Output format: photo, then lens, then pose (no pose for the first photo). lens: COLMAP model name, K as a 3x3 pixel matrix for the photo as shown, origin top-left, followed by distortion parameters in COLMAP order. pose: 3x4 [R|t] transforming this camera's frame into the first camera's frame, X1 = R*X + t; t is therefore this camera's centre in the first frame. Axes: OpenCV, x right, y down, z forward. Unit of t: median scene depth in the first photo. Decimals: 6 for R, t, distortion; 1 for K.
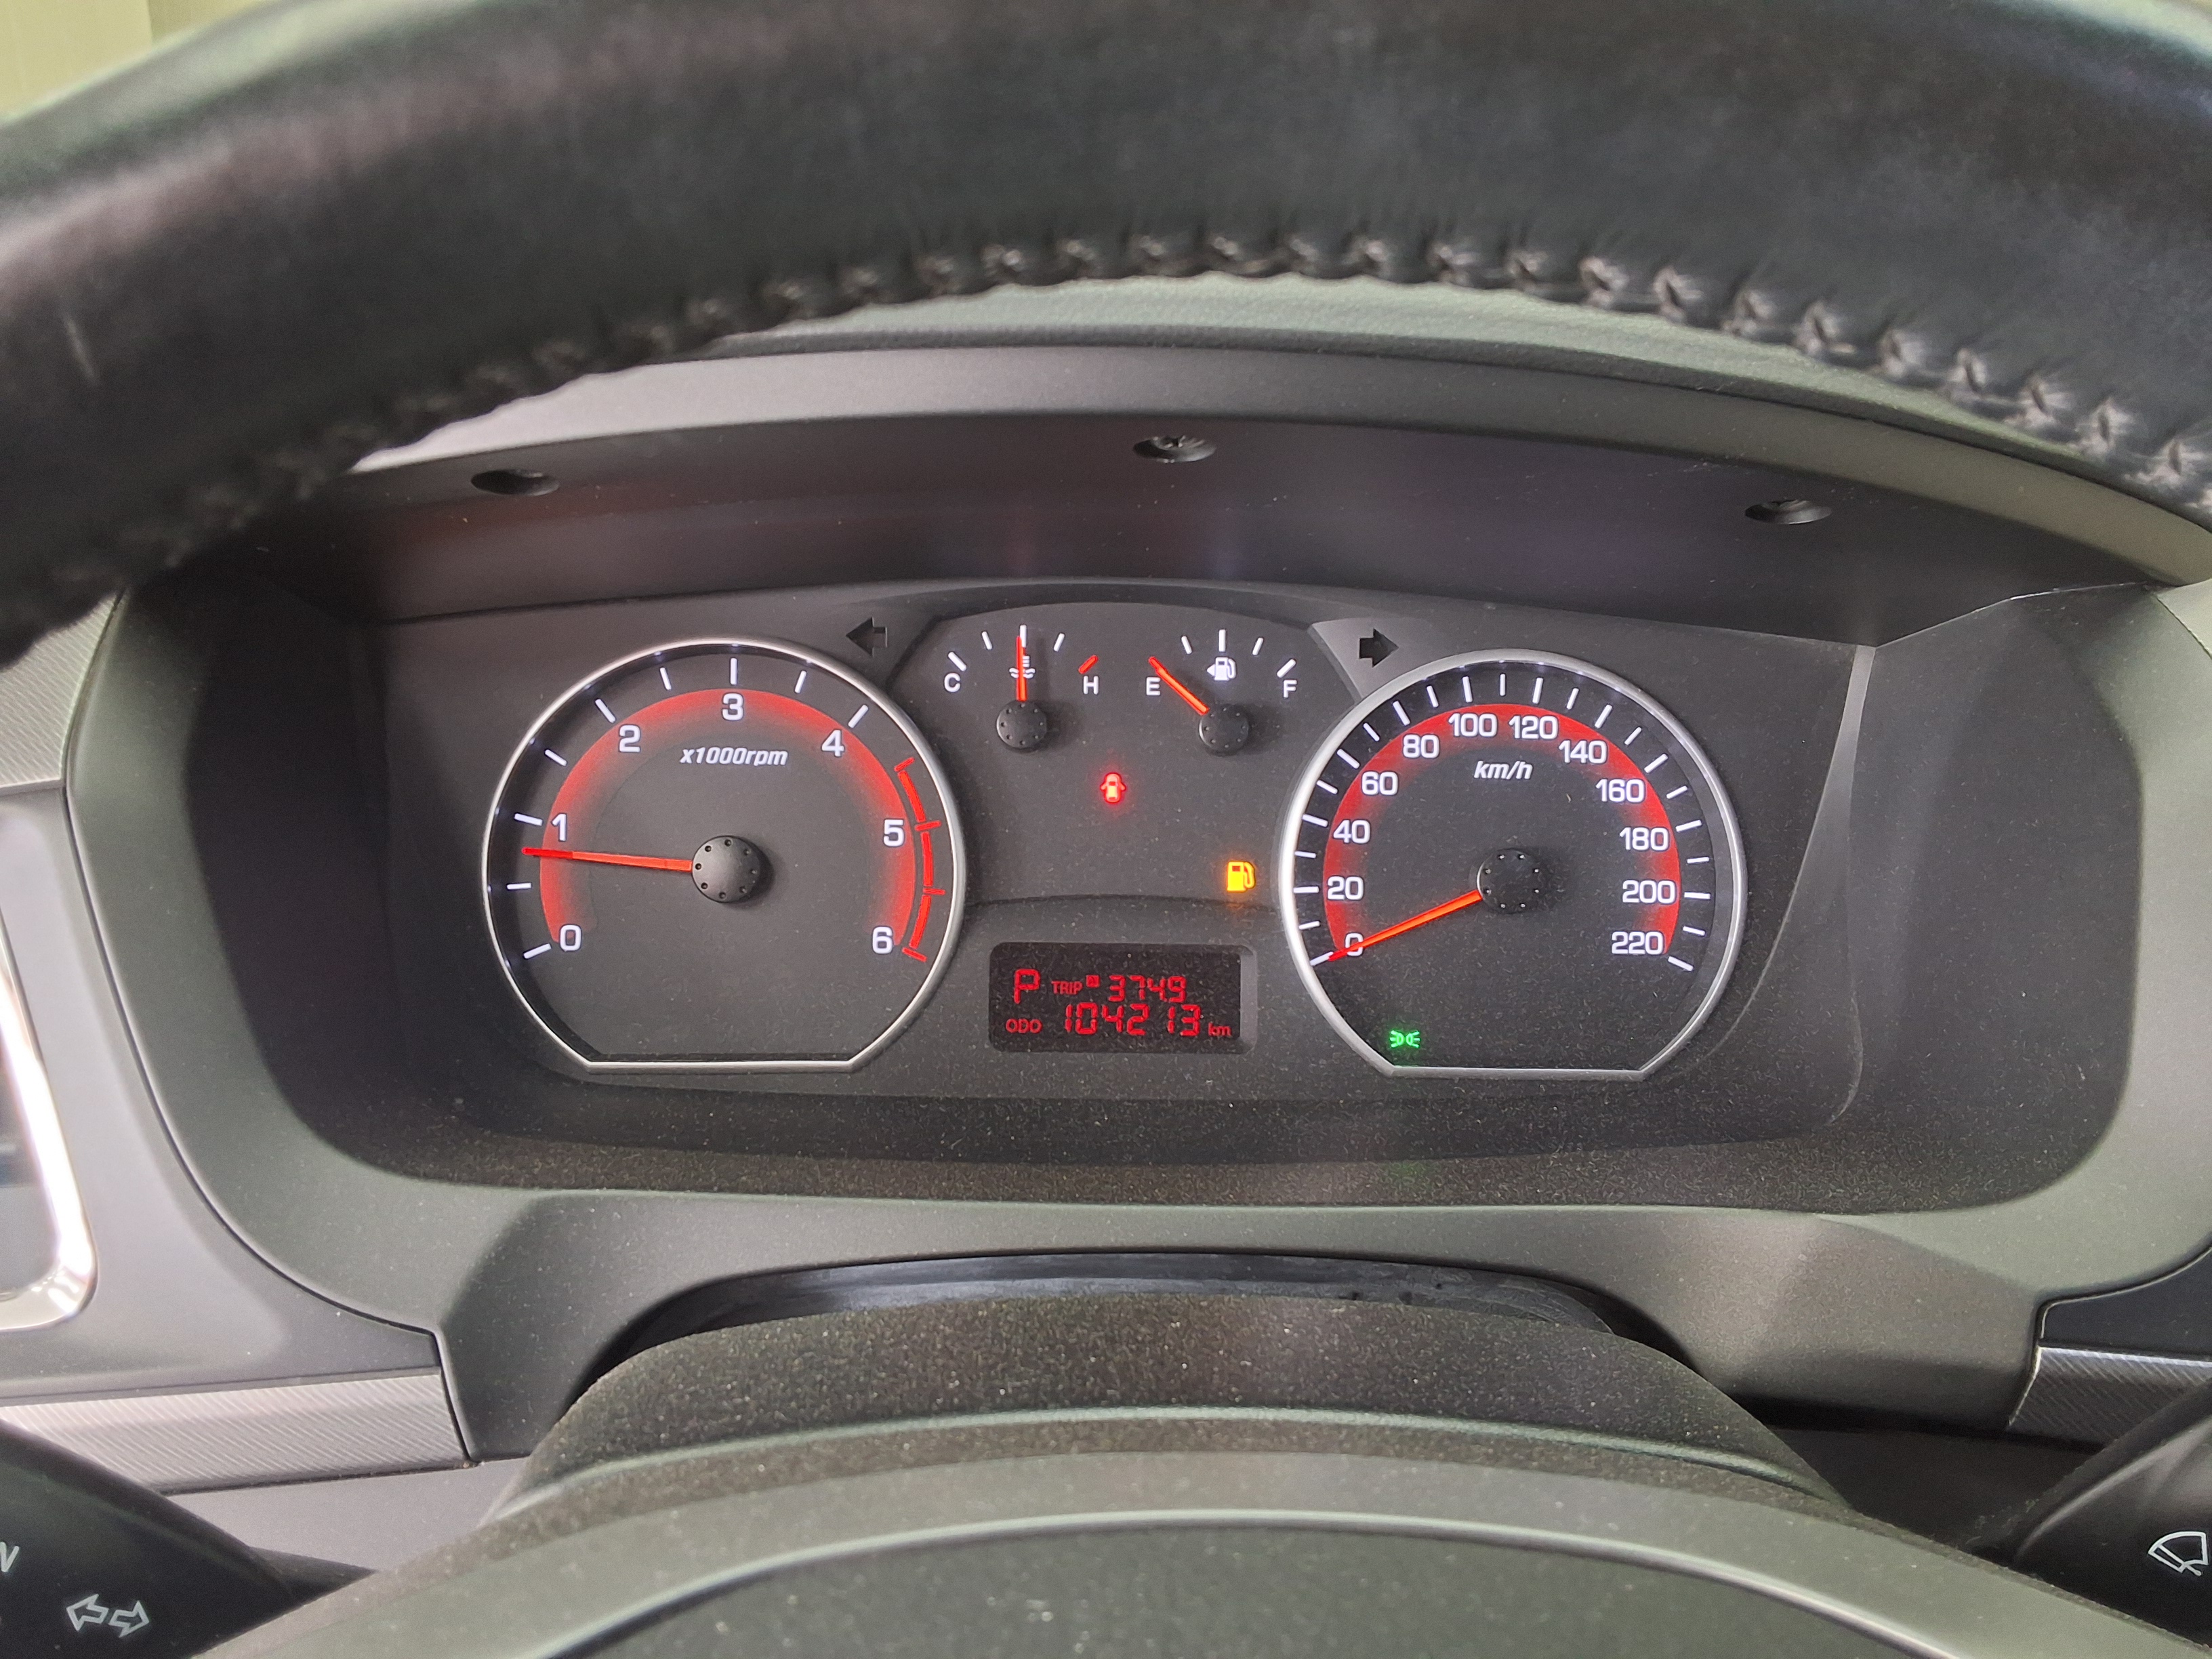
lens RADIAL K [[1777.7, 0, 1074.0], [0, 1777.7, 854.2], [0, 0, 1]] dist [0.113769, -0.139439]
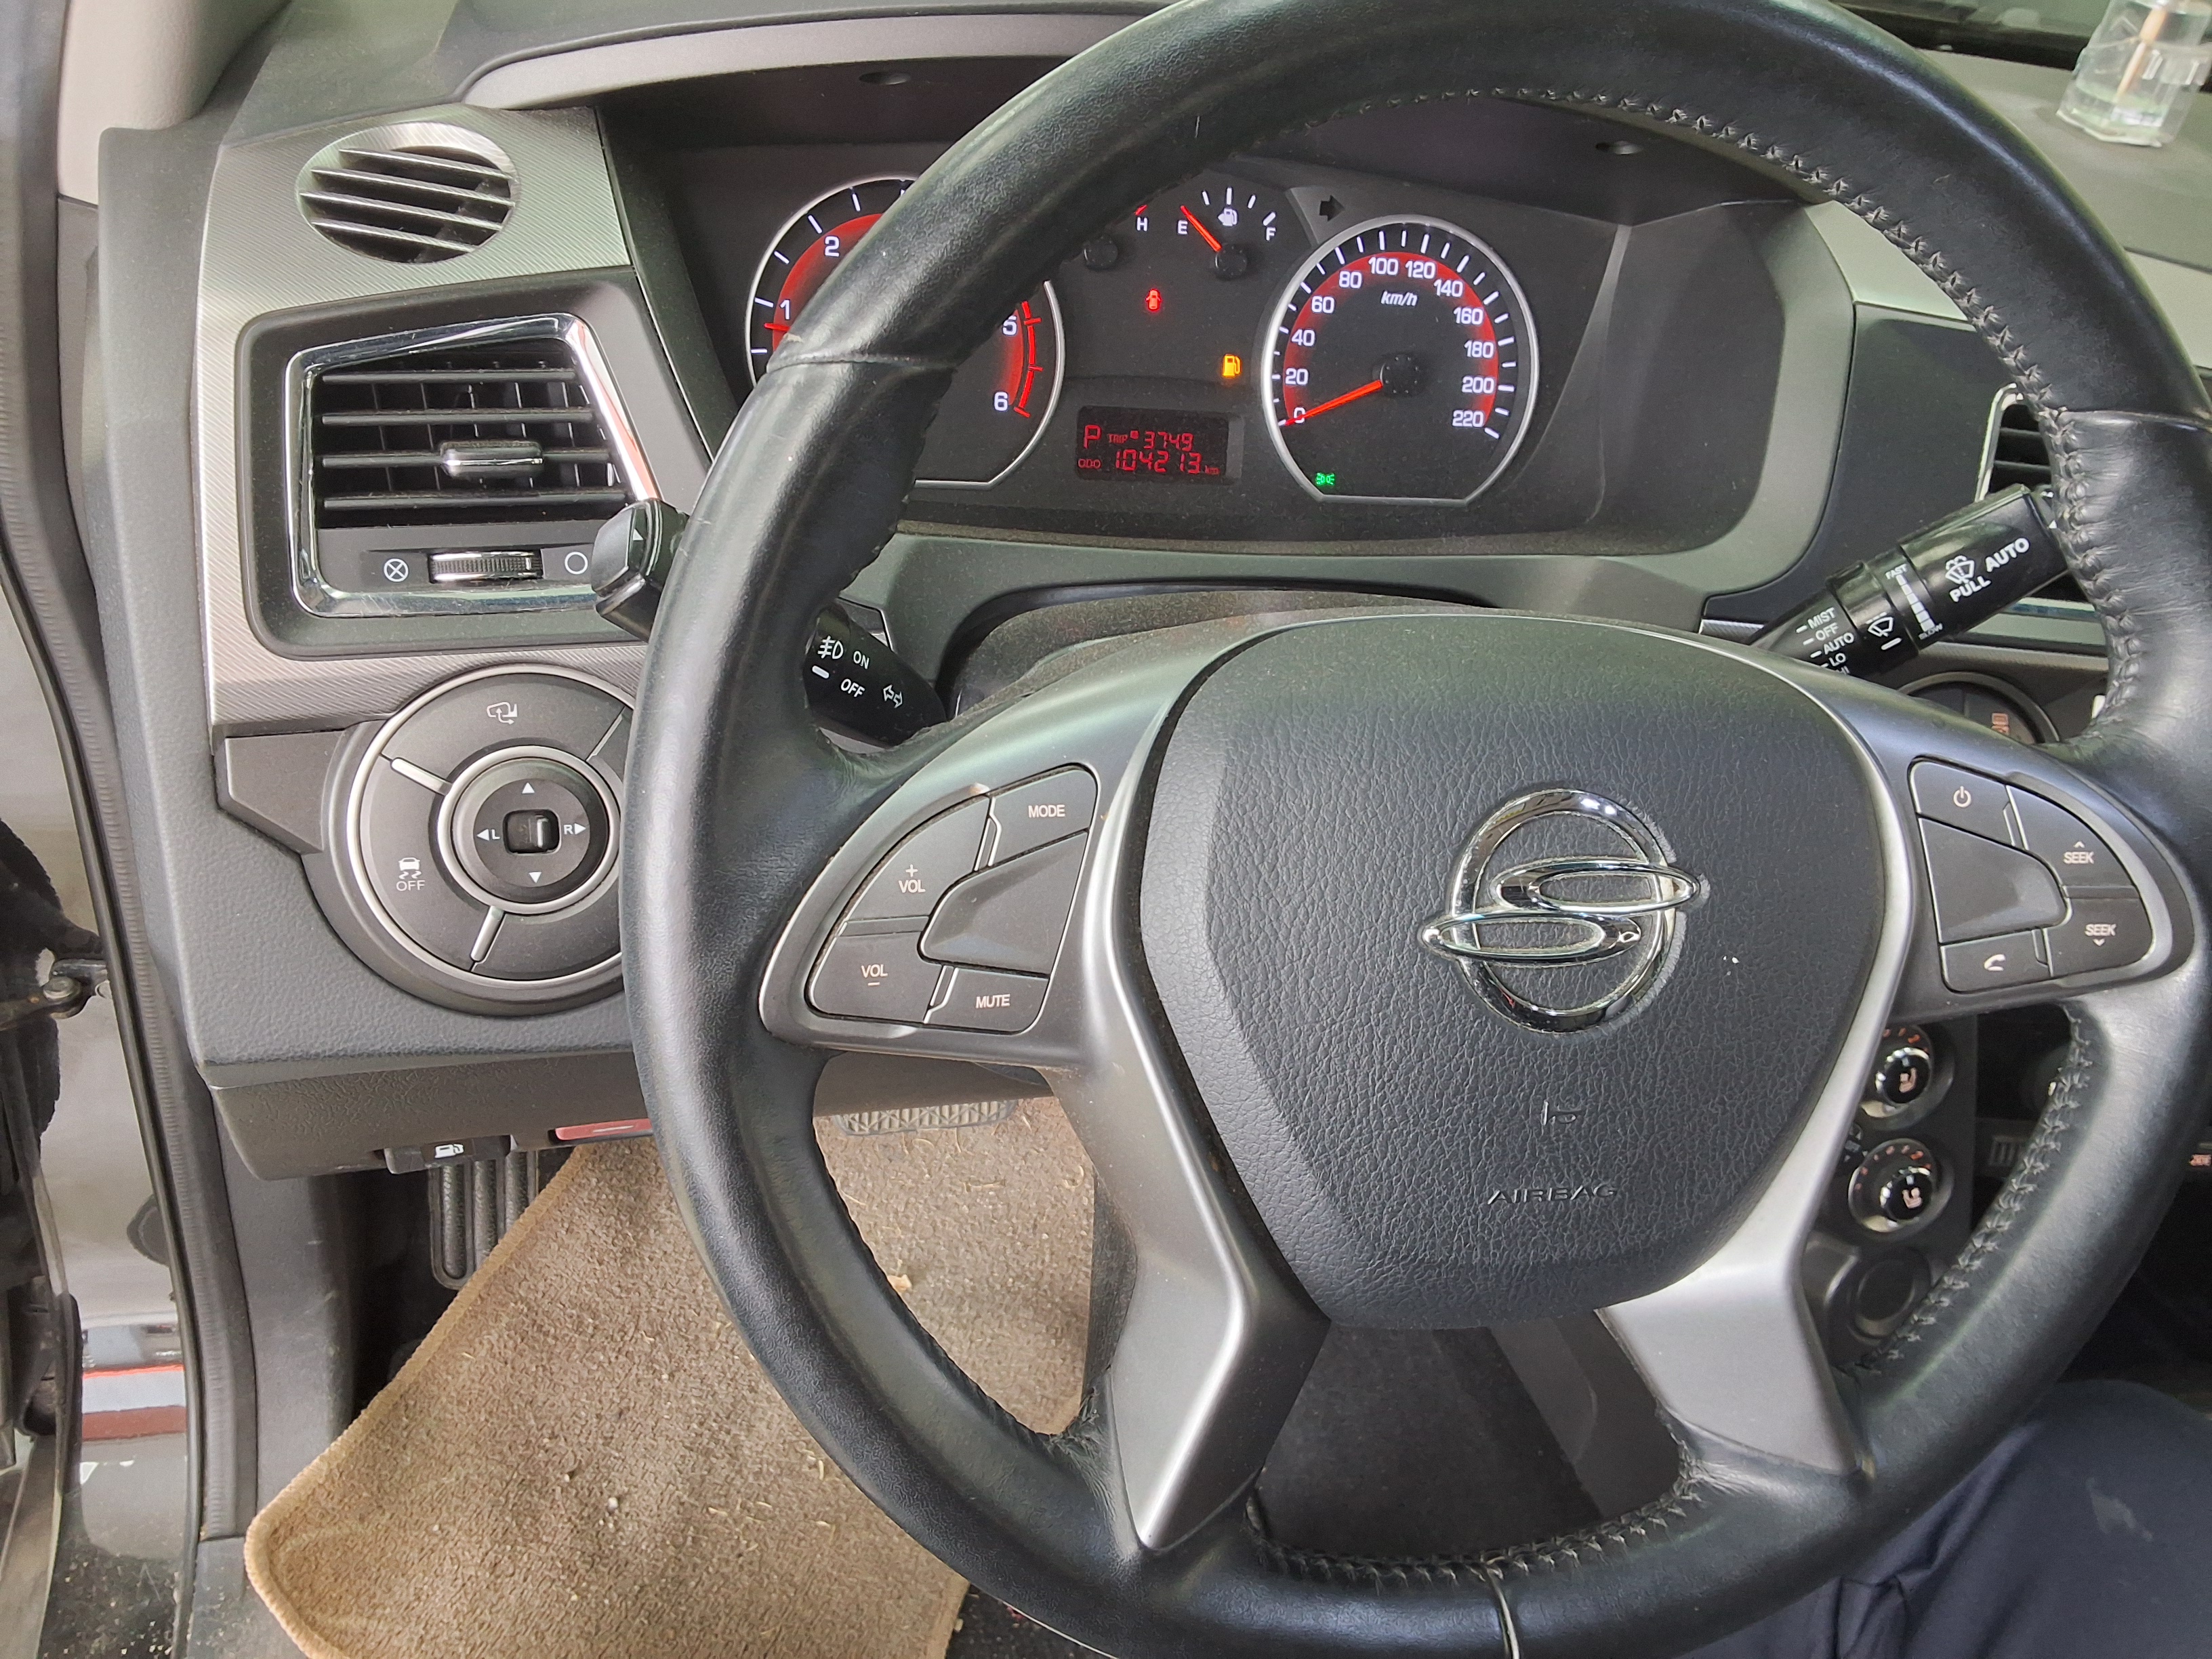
lens RADIAL K [[1777.7, 0, 1074.0], [0, 1777.7, 854.2], [0, 0, 1]] dist [0.113769, -0.139439]
pose [[0.976426, -0.018536, 0.215054, -0.371228], [-0.038967, 0.964799, 0.260084, 0.021750], [-0.212305, -0.262333, 0.941333, -0.509845]]
